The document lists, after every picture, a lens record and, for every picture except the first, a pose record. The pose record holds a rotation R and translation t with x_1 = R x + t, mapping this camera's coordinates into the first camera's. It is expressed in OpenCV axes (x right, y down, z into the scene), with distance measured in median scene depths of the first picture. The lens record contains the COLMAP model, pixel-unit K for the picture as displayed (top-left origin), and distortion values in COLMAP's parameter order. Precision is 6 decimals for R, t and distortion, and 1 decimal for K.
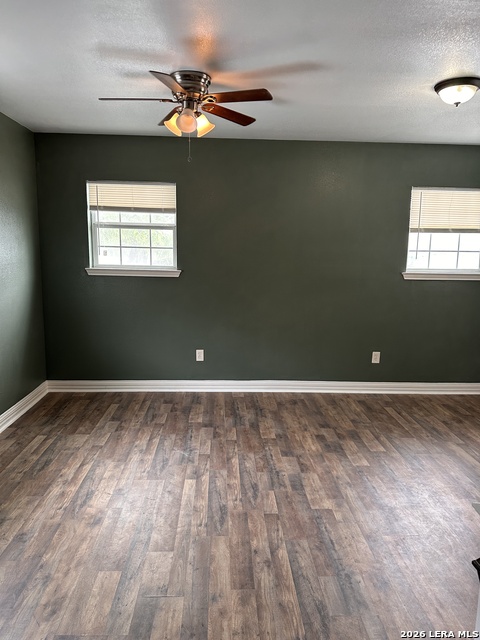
lens RADIAL K [[449.5, 0, 237.4], [0, 449.5, 317.0], [0, 0, 1]] dist [0.114470, -0.168022]
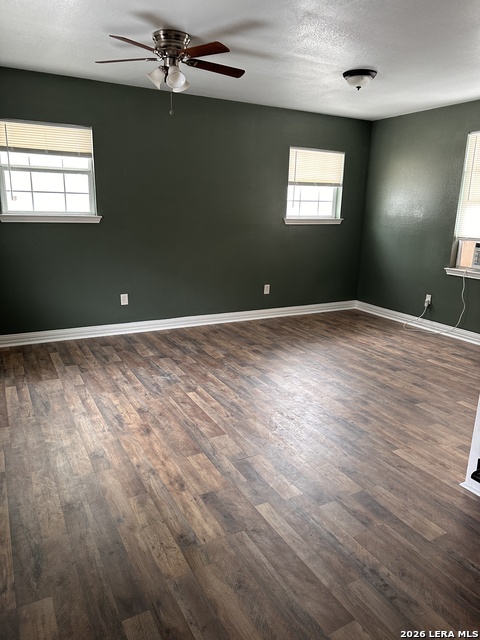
lens RADIAL K [[449.5, 0, 237.4], [0, 449.5, 317.0], [0, 0, 1]] dist [0.114470, -0.168022]
pose [[0.896864, -0.101215, 0.430570, -0.369372], [0.056164, 0.991646, 0.116121, 0.021802], [-0.438726, -0.079962, 0.895056, -0.078705]]
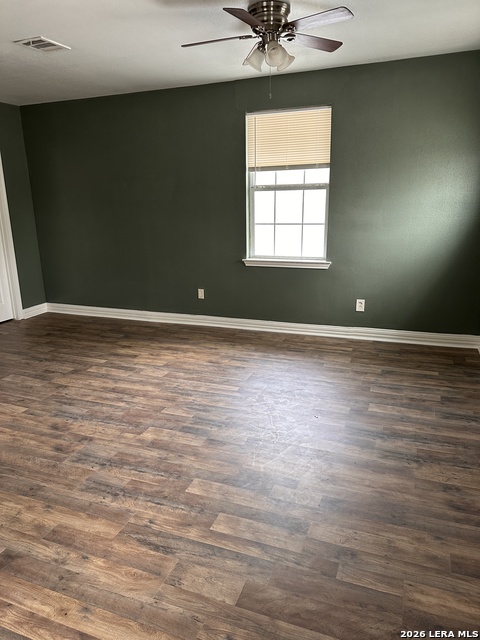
lens RADIAL K [[449.5, 0, 237.4], [0, 449.5, 317.0], [0, 0, 1]] dist [0.114470, -0.168022]
pose [[-0.401971, 0.225510, -0.887448, 0.691309], [-0.118602, 0.948210, 0.294672, -0.130265], [0.907939, 0.223703, -0.354407, 1.050988]]
